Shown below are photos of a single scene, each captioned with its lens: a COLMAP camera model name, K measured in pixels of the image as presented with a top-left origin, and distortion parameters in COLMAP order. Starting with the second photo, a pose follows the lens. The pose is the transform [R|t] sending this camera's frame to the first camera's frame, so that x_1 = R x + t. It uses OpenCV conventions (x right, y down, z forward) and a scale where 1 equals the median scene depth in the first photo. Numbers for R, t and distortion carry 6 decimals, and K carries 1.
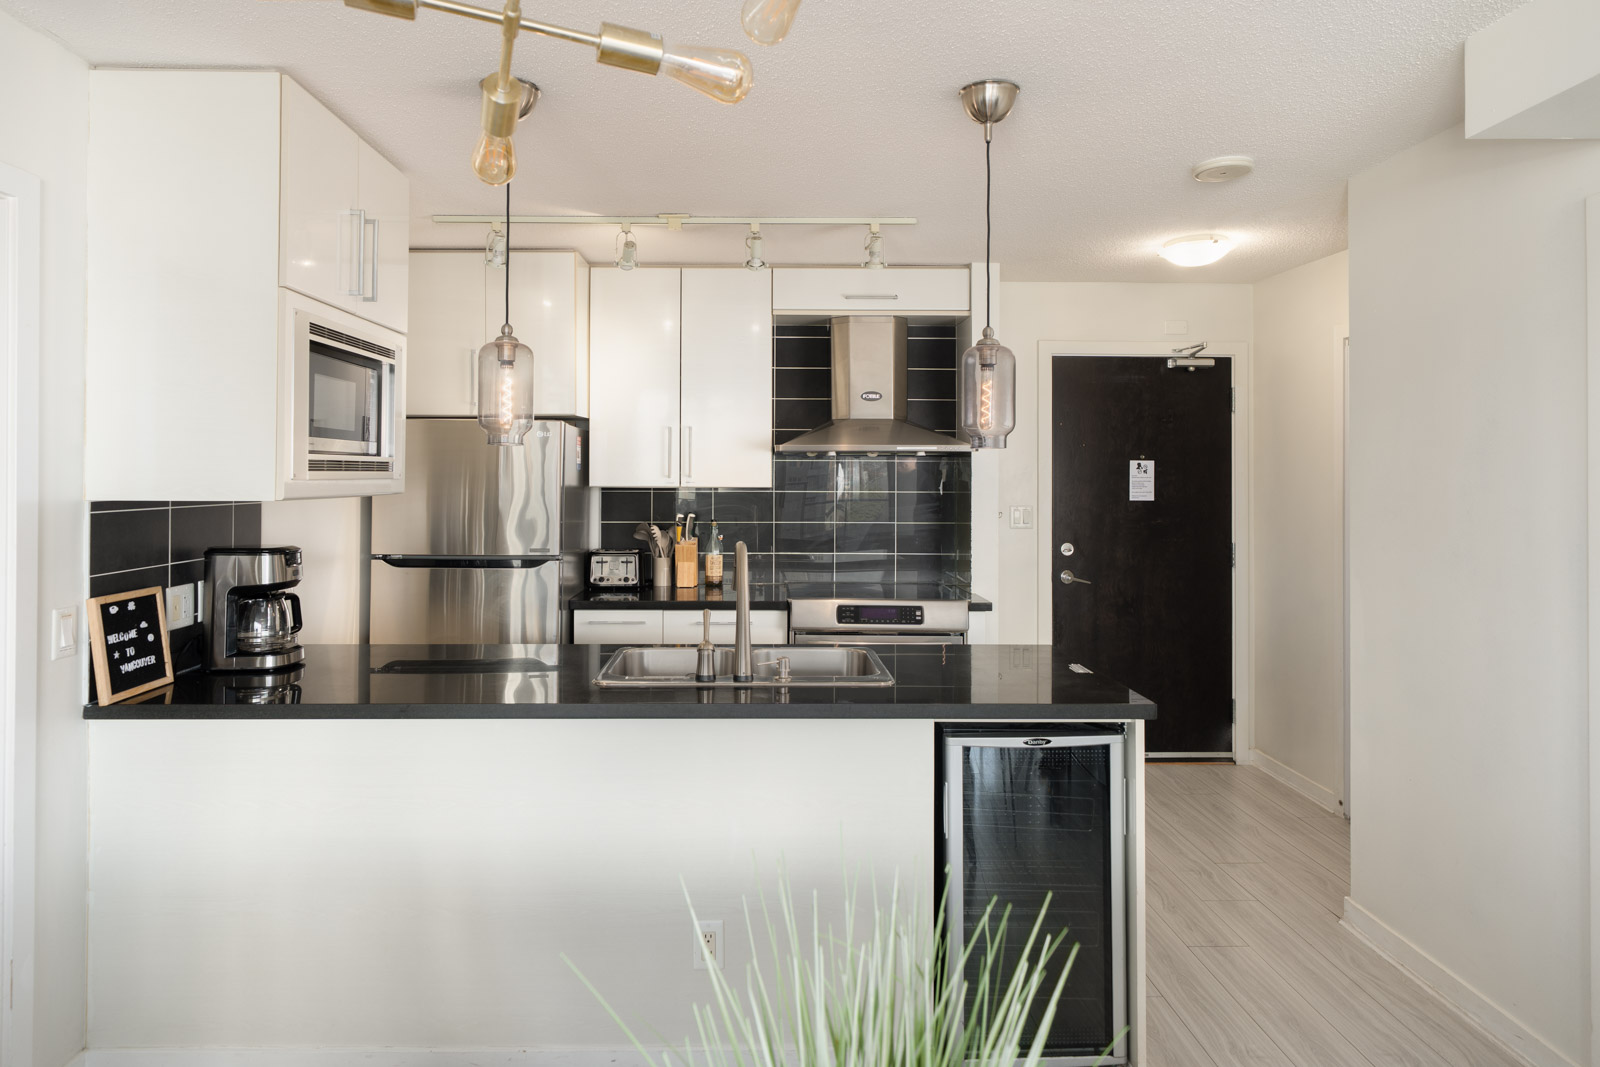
lens RADIAL K [[909.0, 0, 764.7], [0, 909.0, 461.4], [0, 0, 1]] dist [-0.000502, 0.000368]
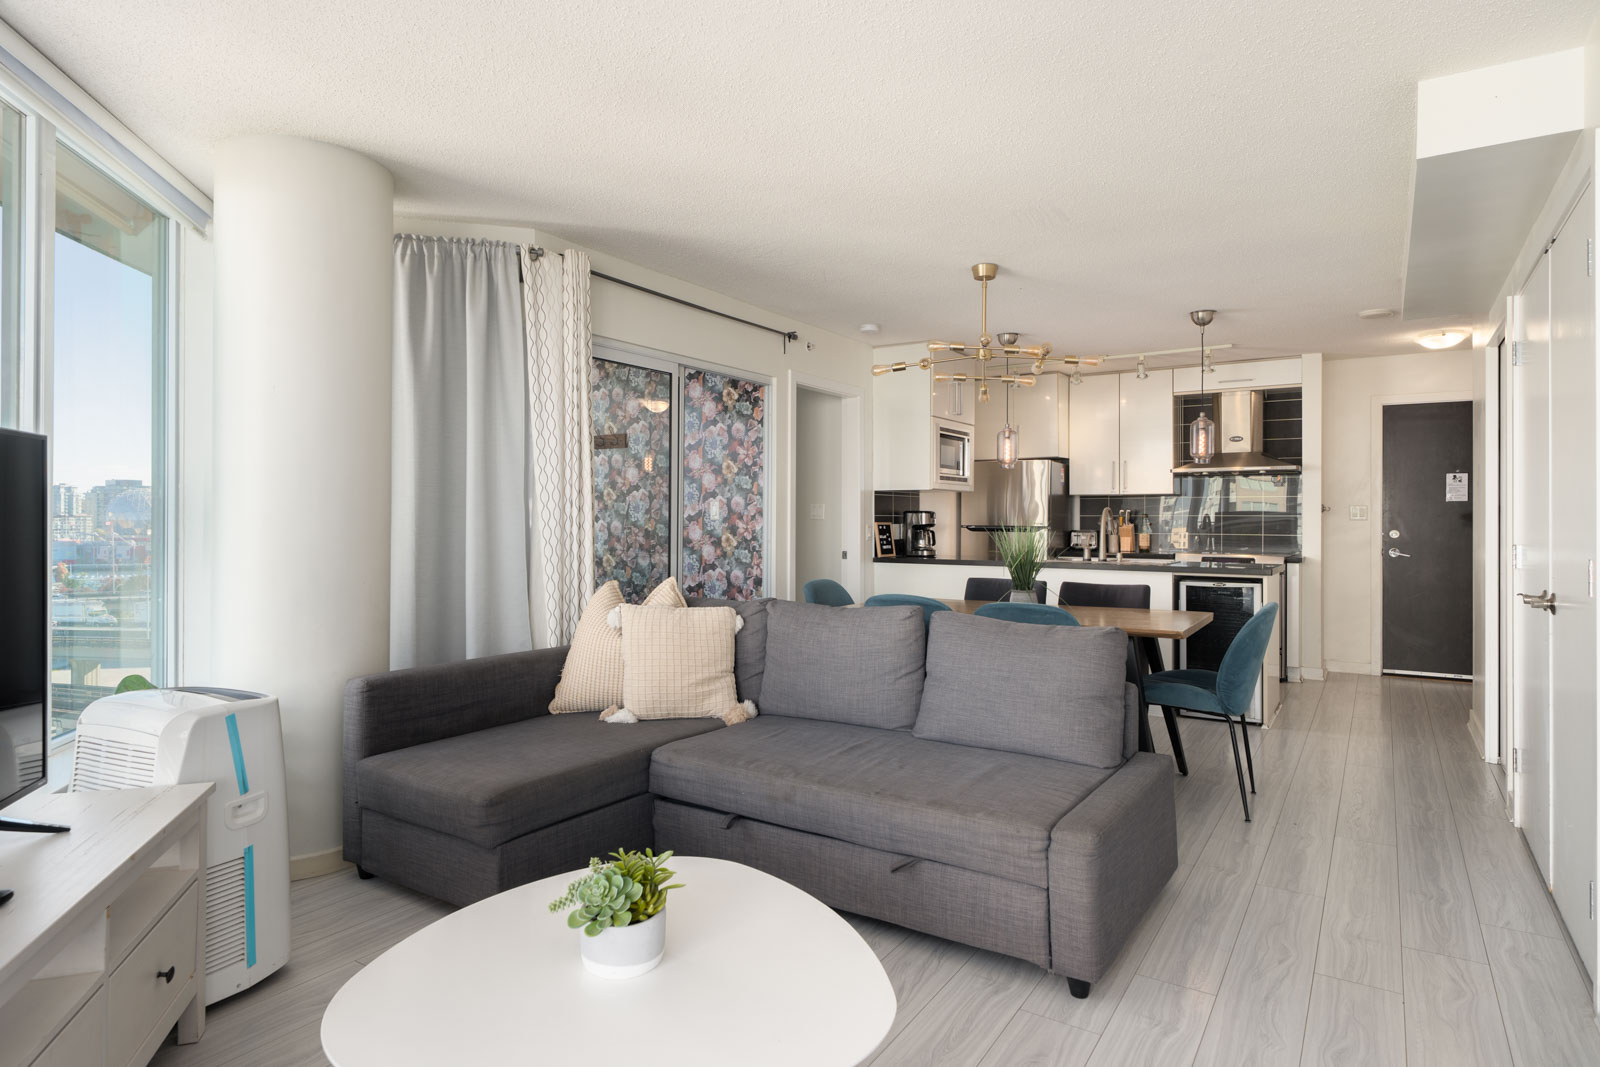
lens RADIAL K [[888.2, 0, 802.0], [0, 888.2, 513.2], [0, 0, 1]] dist [-0.000279, 0.000232]
pose [[0.833389, -0.003410, -0.552676, 0.544200], [0.006966, 0.999966, 0.004336, 0.081527], [0.552643, -0.007463, 0.833385, -1.256470]]
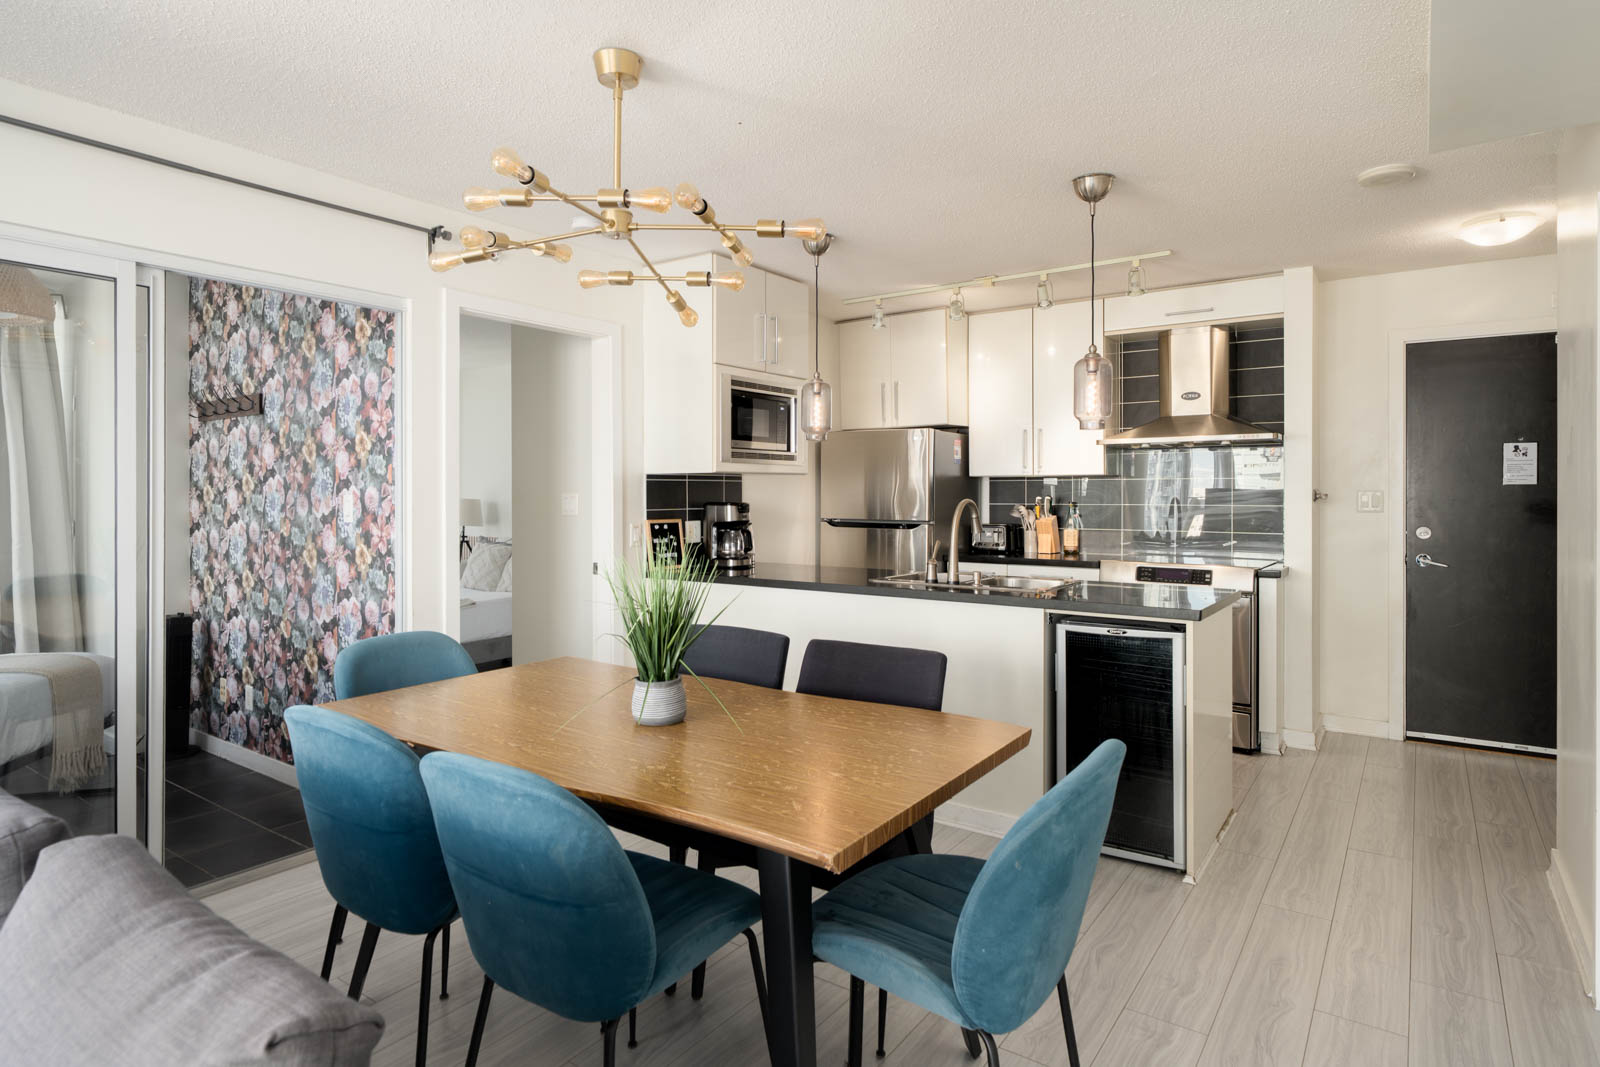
lens RADIAL K [[869.9, 0, 799.5], [0, 869.9, 493.6], [0, 0, 1]] dist [-0.001038, 0.000779]
pose [[0.808907, -0.003292, -0.587927, 0.563841], [0.012367, 0.999858, 0.011417, 0.054669], [0.587806, -0.016506, 0.808833, -0.324114]]
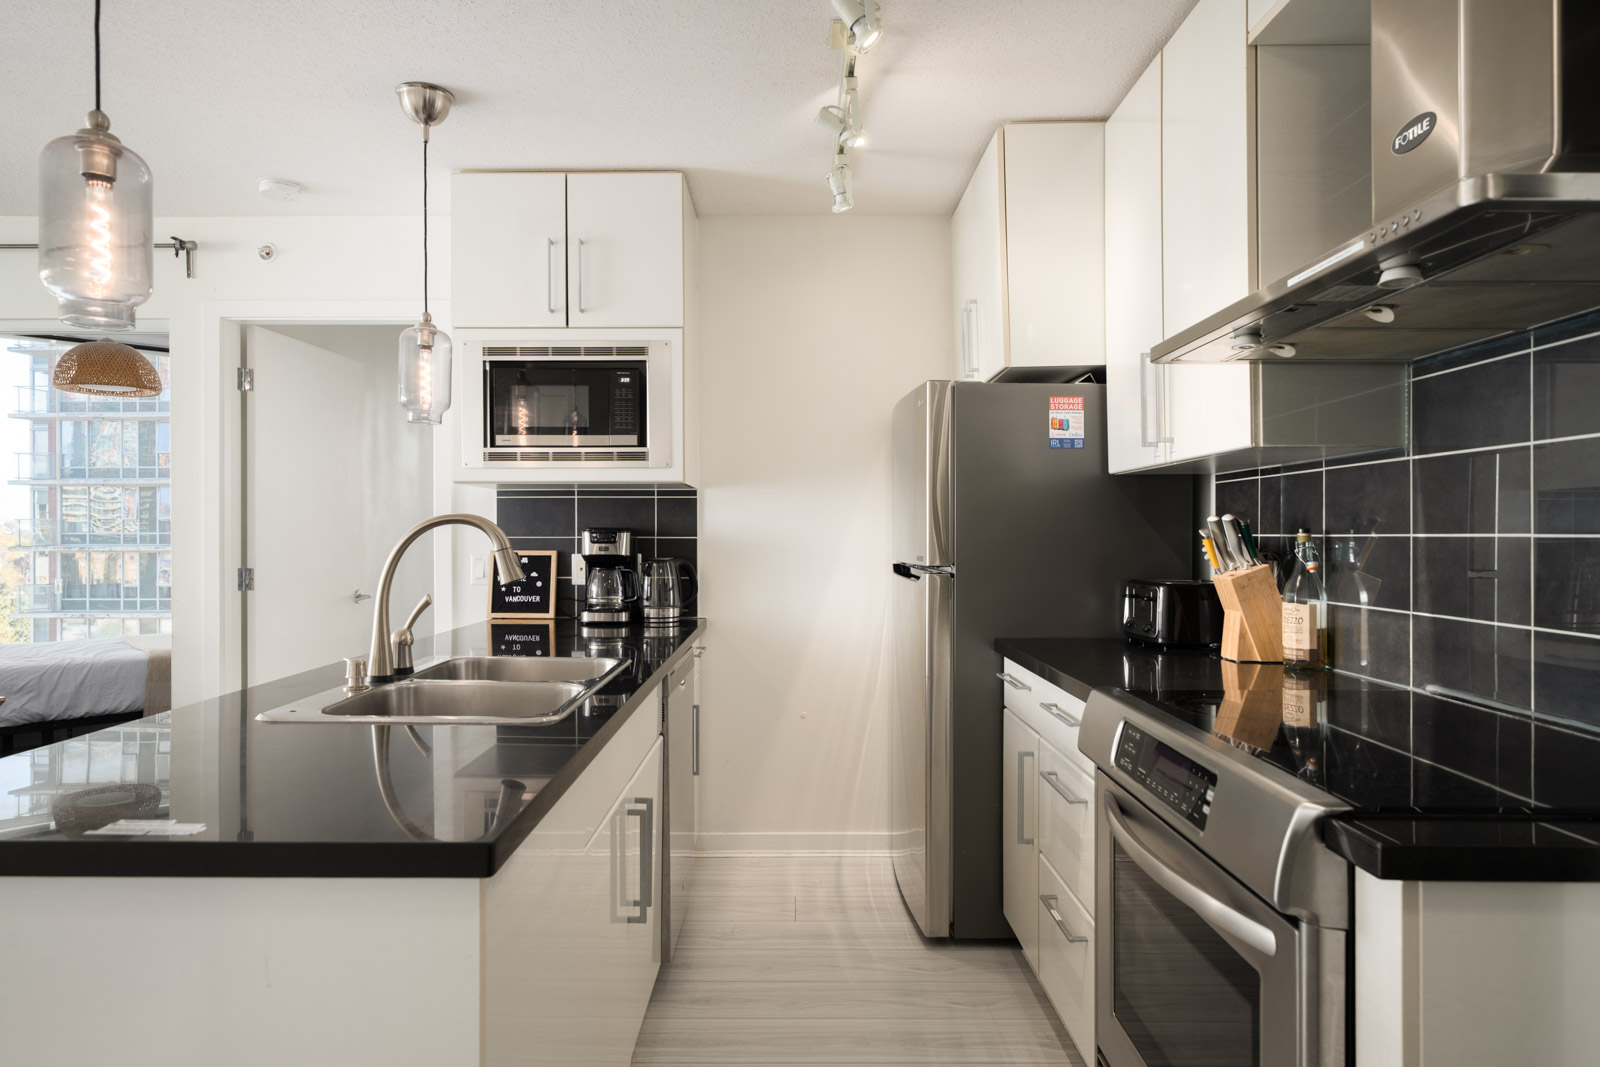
lens RADIAL K [[928.1, 0, 787.9], [0, 928.1, 533.4], [0, 0, 1]] dist [0.001656, -0.001037]
pose [[-0.011498, -0.003316, -0.999928, 0.684224], [0.014291, 0.999892, -0.003481, 0.103380], [0.999832, -0.014330, -0.011449, 1.190676]]
